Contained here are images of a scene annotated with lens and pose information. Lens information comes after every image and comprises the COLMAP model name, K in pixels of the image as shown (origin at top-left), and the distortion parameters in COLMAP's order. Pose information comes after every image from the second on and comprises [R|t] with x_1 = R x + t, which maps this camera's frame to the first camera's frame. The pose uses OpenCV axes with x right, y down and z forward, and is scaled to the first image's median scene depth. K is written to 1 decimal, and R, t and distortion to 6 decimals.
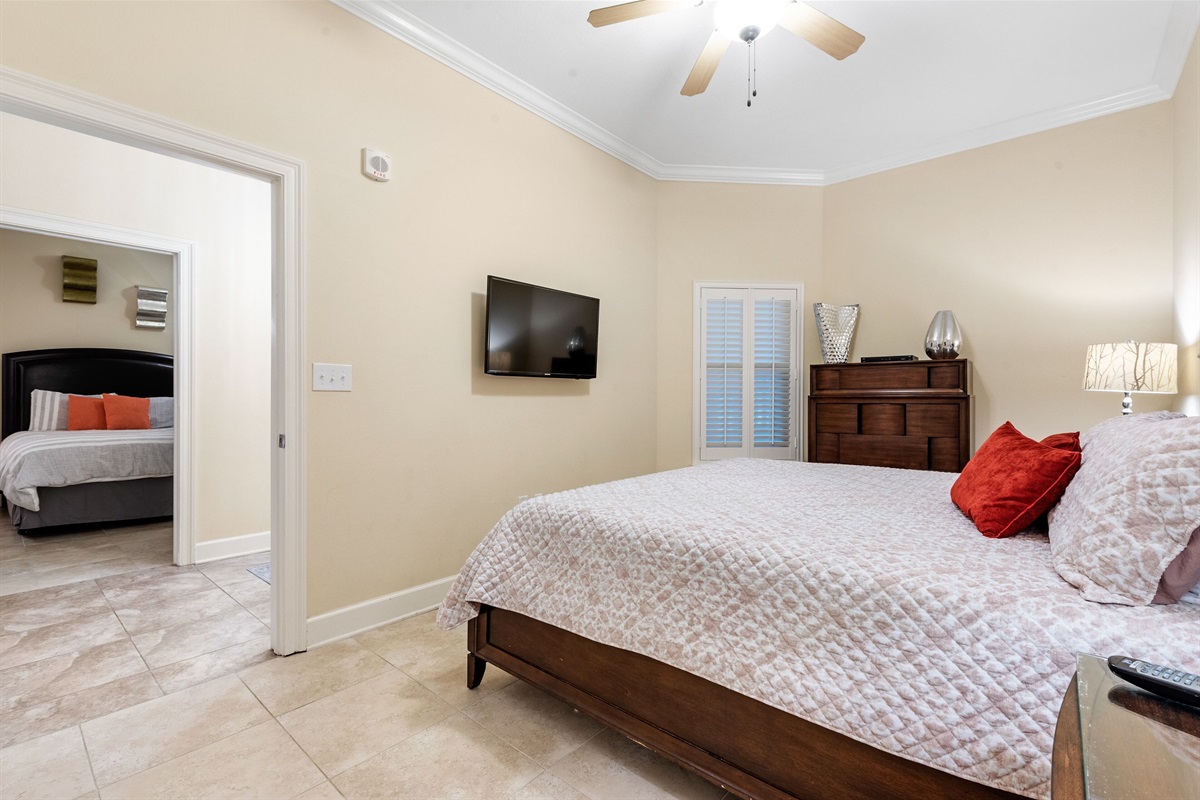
lens RADIAL K [[531.2, 0, 601.4], [0, 531.2, 396.7], [0, 0, 1]] dist [0.000064, -0.000782]
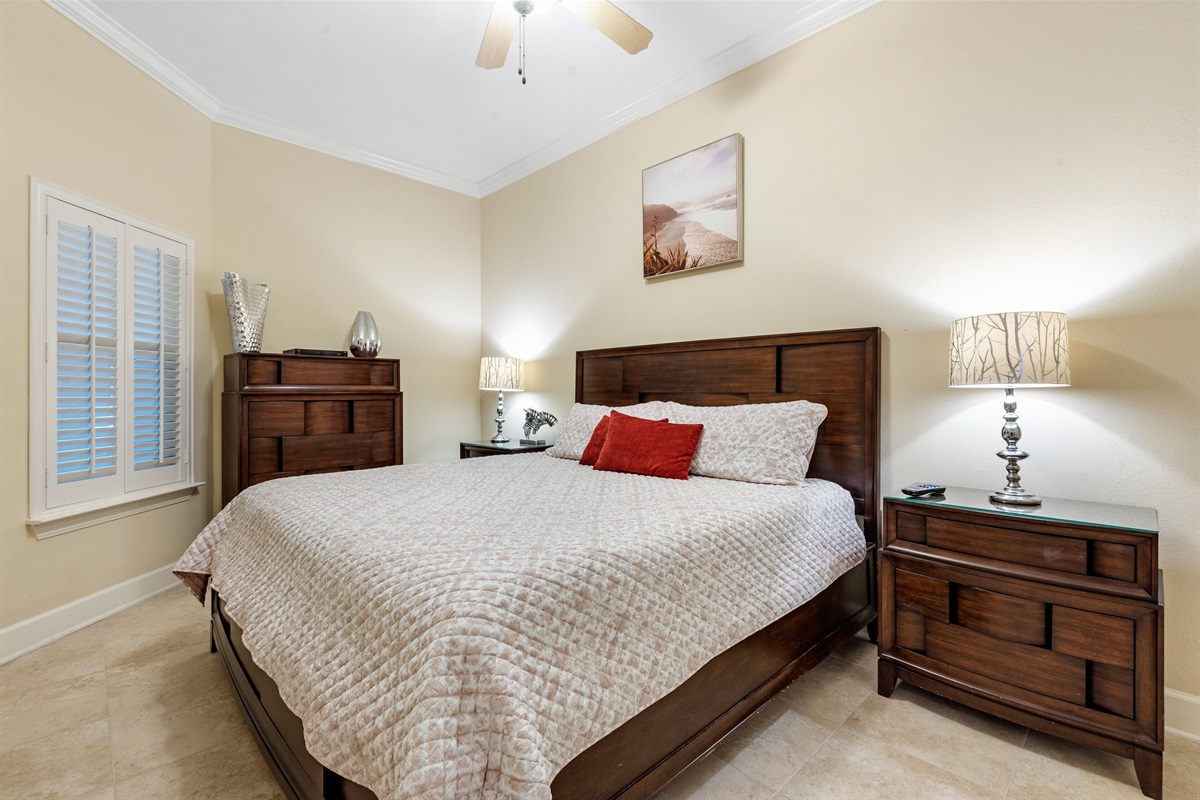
lens RADIAL K [[531.2, 0, 599.5], [0, 531.2, 394.7], [0, 0, 1]] dist [0.000064, -0.000782]
pose [[0.085901, -0.004313, 0.996294, -0.362682], [-0.000838, 0.999990, 0.004401, -0.001878], [-0.996303, -0.001213, 0.085897, 0.447622]]
